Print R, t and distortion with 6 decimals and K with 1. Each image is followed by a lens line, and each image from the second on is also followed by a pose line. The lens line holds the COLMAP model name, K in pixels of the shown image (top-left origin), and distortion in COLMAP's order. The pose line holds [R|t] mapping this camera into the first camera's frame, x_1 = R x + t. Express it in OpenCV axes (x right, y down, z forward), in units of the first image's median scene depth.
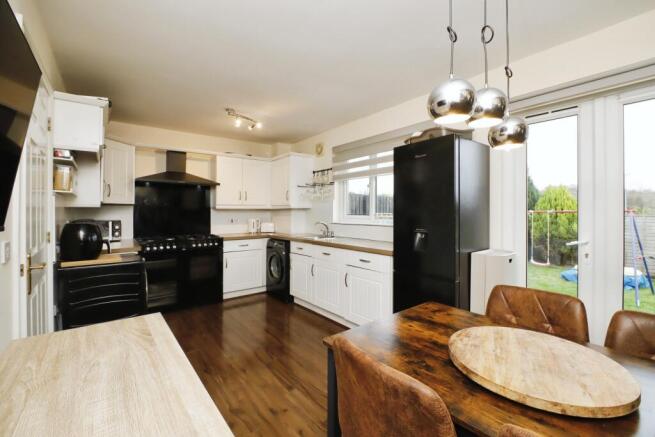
lens RADIAL K [[284.6, 0, 326.7], [0, 284.6, 210.4], [0, 0, 1]] dist [-0.010012, -0.000276]
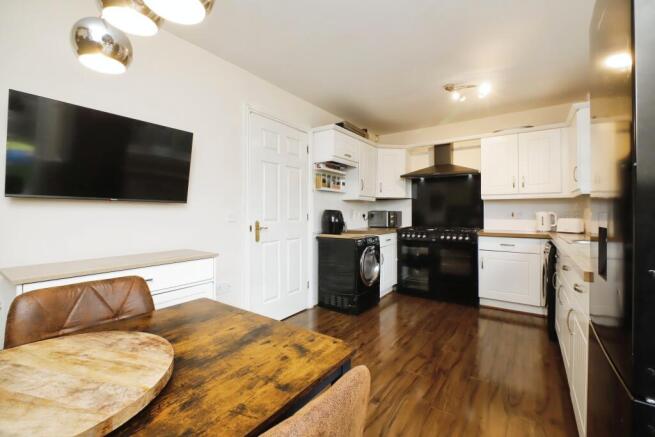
lens RADIAL K [[284.6, 0, 326.7], [0, 284.6, 210.4], [0, 0, 1]] dist [-0.010012, -0.000276]
pose [[0.280367, -0.004804, -0.959881, 0.390161], [0.002500, 0.999988, -0.004275, 0.036416], [0.959890, -0.001201, 0.280375, 0.373619]]
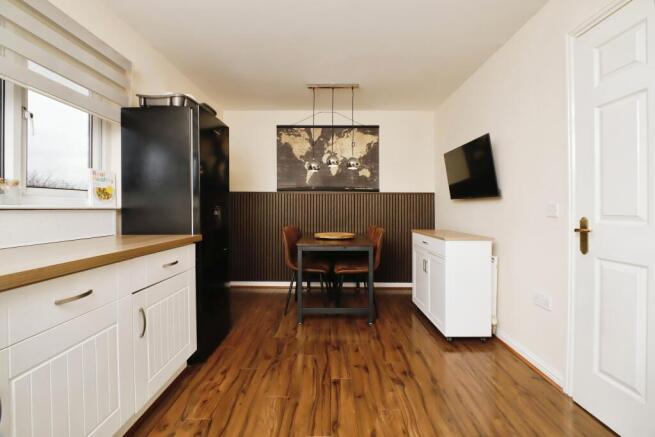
lens RADIAL K [[284.6, 0, 326.7], [0, 284.6, 210.4], [0, 0, 1]] dist [-0.010012, -0.000276]
pose [[-0.779304, -0.002982, 0.626639, -0.397744], [-0.003825, 0.999993, 0.000002, 0.053112], [-0.626635, -0.002396, -0.779309, 1.030647]]
